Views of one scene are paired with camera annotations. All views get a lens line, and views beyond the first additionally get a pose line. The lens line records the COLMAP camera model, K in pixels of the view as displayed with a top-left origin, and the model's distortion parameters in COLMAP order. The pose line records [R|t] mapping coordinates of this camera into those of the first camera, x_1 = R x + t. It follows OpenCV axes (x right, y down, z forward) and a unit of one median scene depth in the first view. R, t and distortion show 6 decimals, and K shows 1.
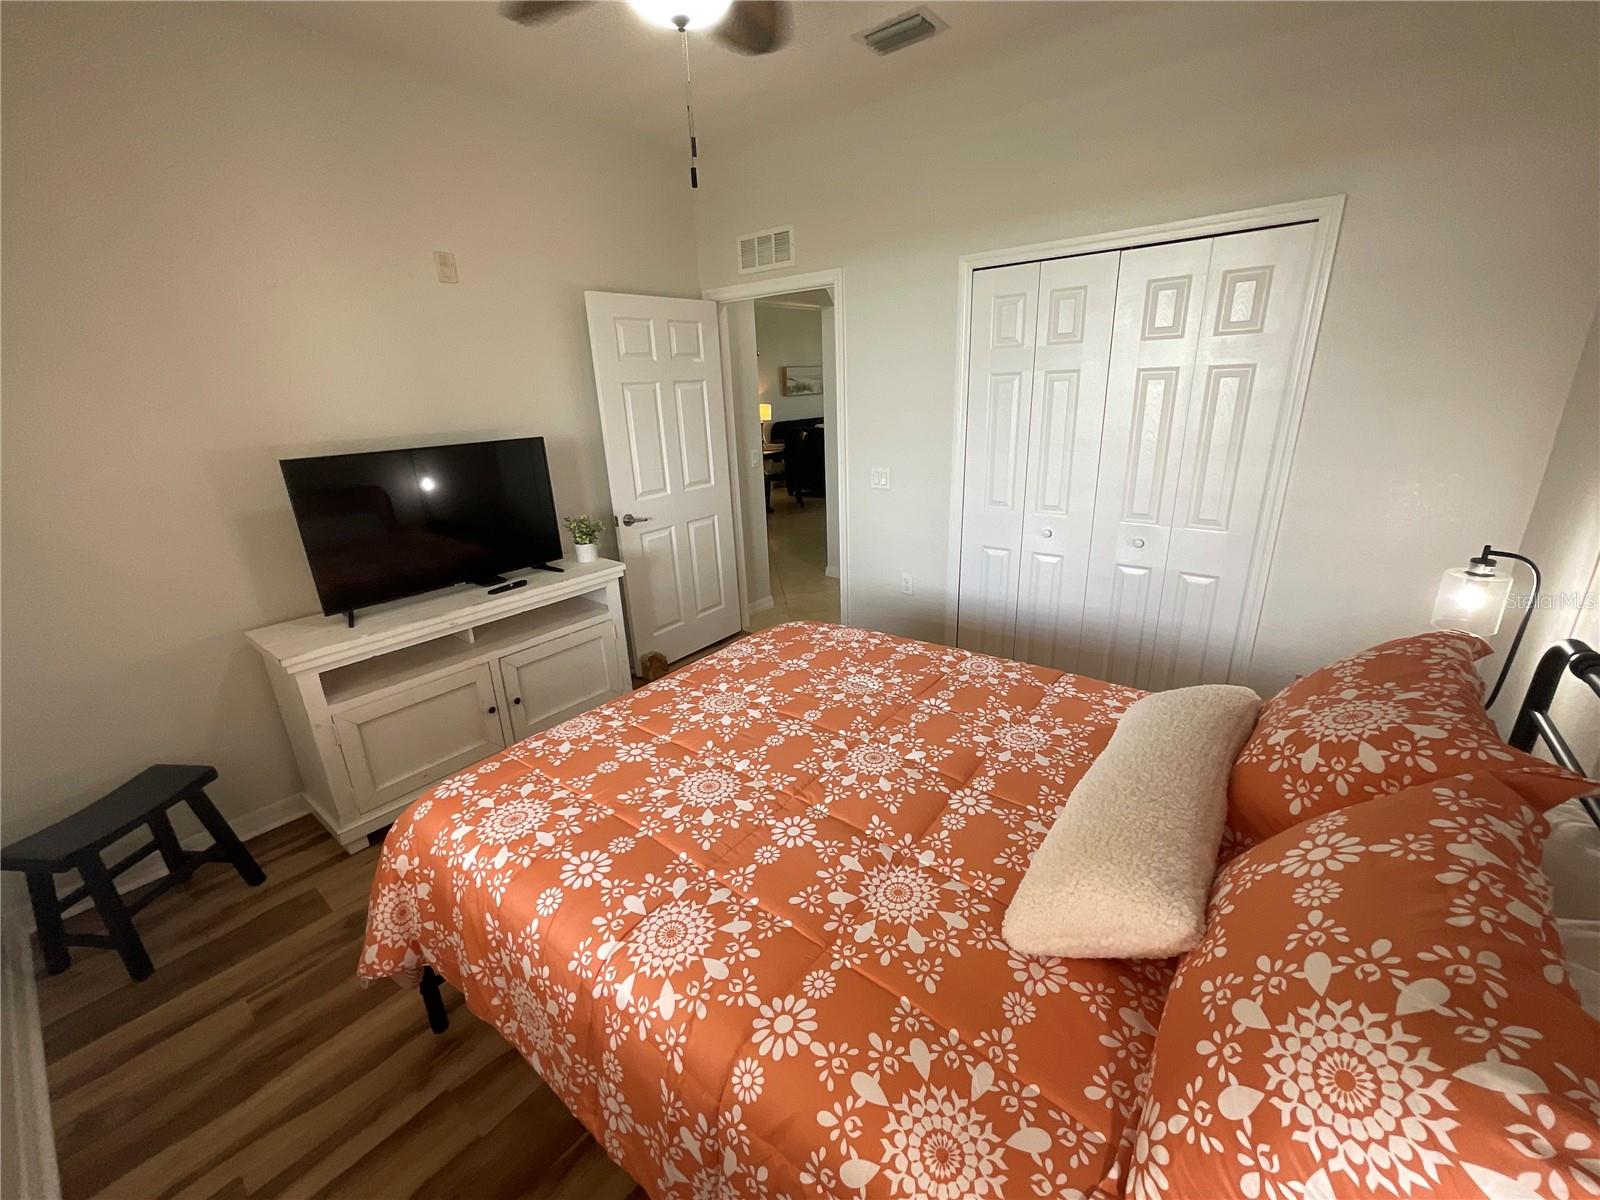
lens RADIAL K [[643.1, 0, 800.0], [0, 643.1, 603.0], [0, 0, 1]] dist [0.007288, -0.000415]
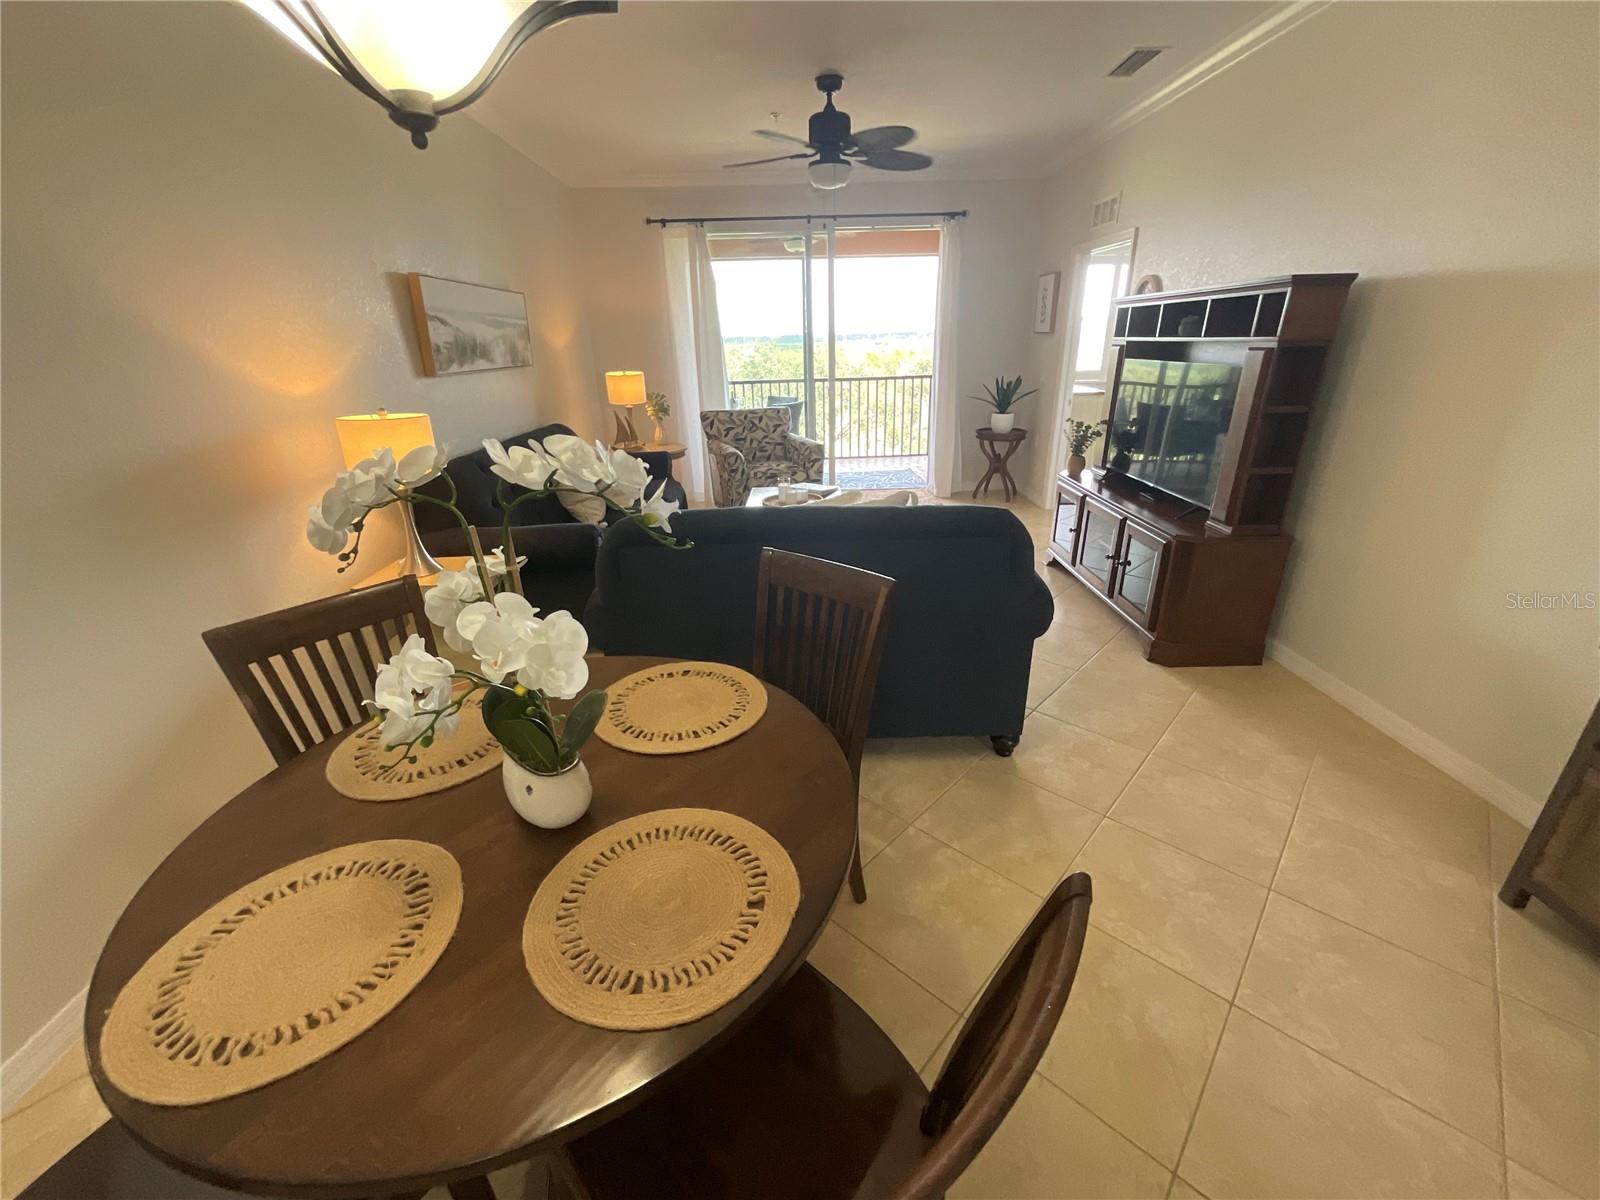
lens RADIAL K [[644.6, 0, 801.0], [0, 644.6, 599.7], [0, 0, 1]] dist [-0.001679, 0.000057]
pose [[0.763899, -0.223510, 0.605393, -0.094454], [0.202789, 0.973725, 0.103613, -0.220300], [-0.612645, 0.043617, 0.789154, 0.673167]]
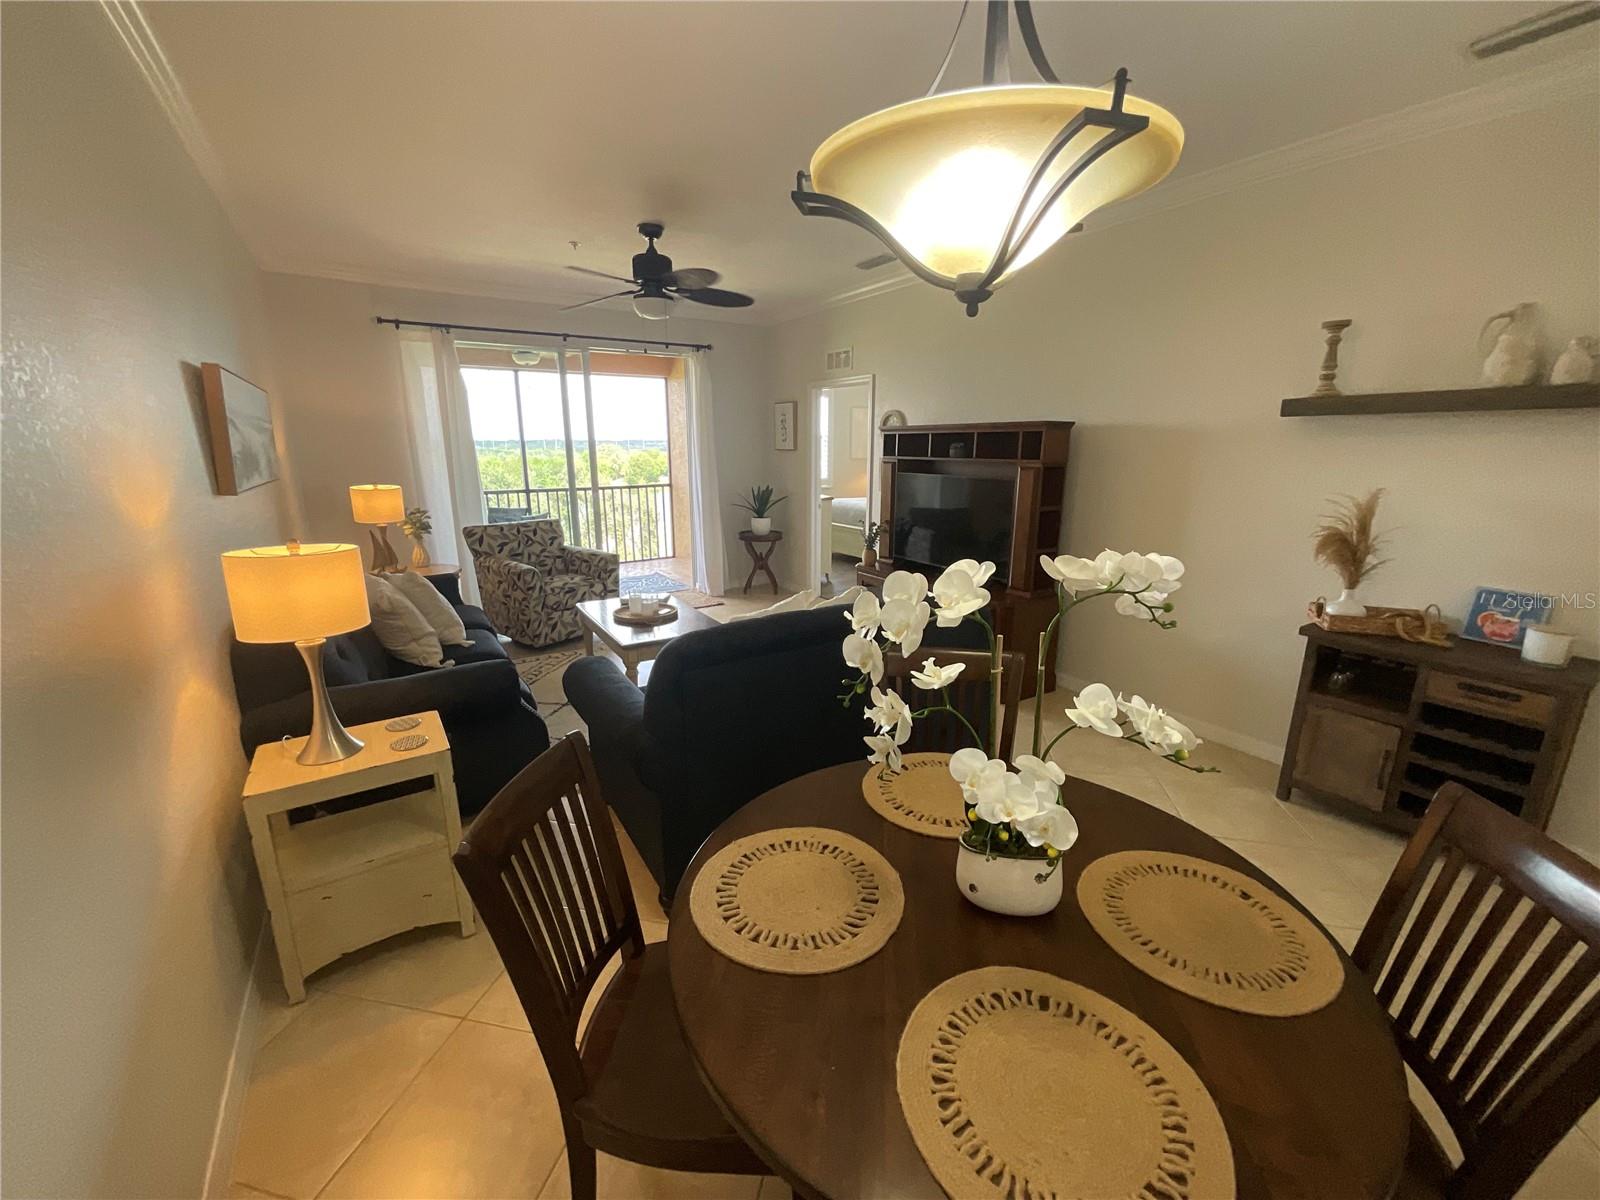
lens RADIAL K [[644.3, 0, 801.2], [0, 644.3, 599.9], [0, 0, 1]] dist [-0.001630, 0.000708]
pose [[0.316395, -0.185628, 0.930288, -0.171088], [0.294263, 0.951498, 0.089780, -0.252648], [-0.901833, 0.245344, 0.355672, 0.761136]]
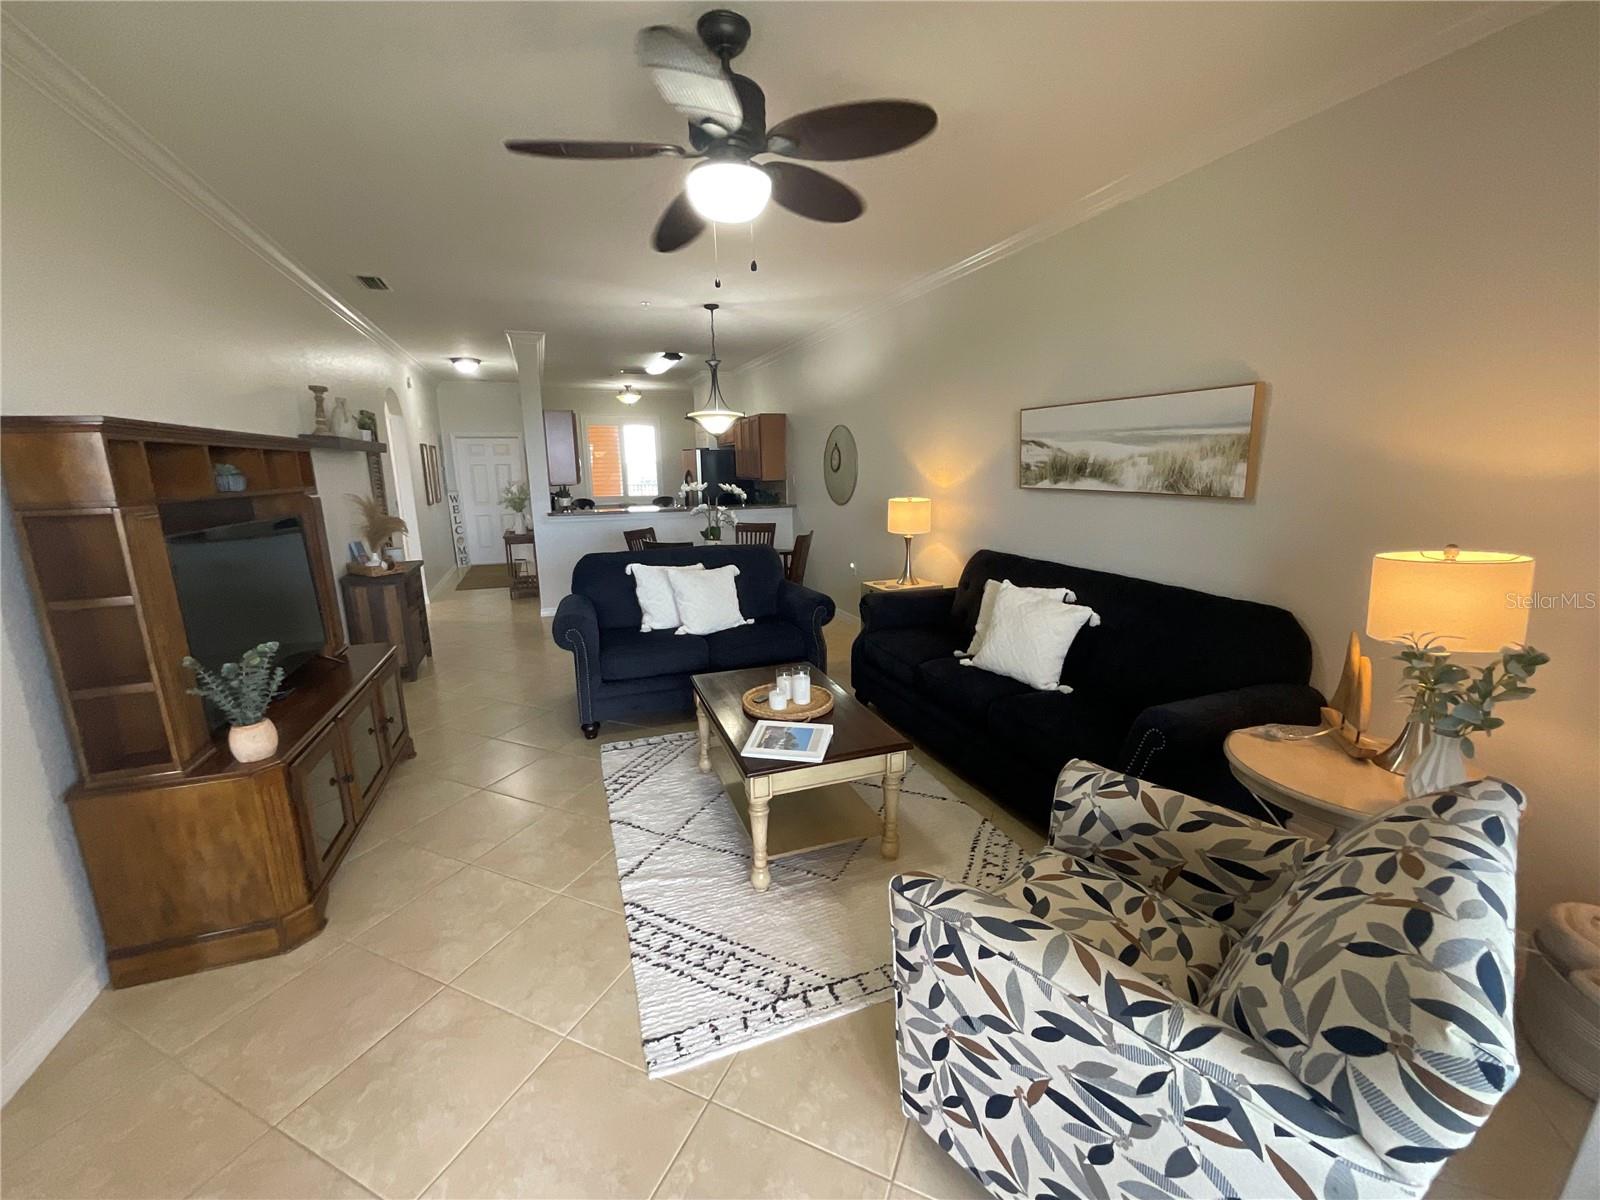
lens RADIAL K [[644.7, 0, 797.5], [0, 644.7, 607.2], [0, 0, 1]] dist [-0.005957, 0.000235]
pose [[-0.508419, 0.229573, -0.829943, 0.356071], [-0.247503, 0.884179, 0.396195, -0.376465], [0.824774, 0.406846, -0.392713, 1.069954]]
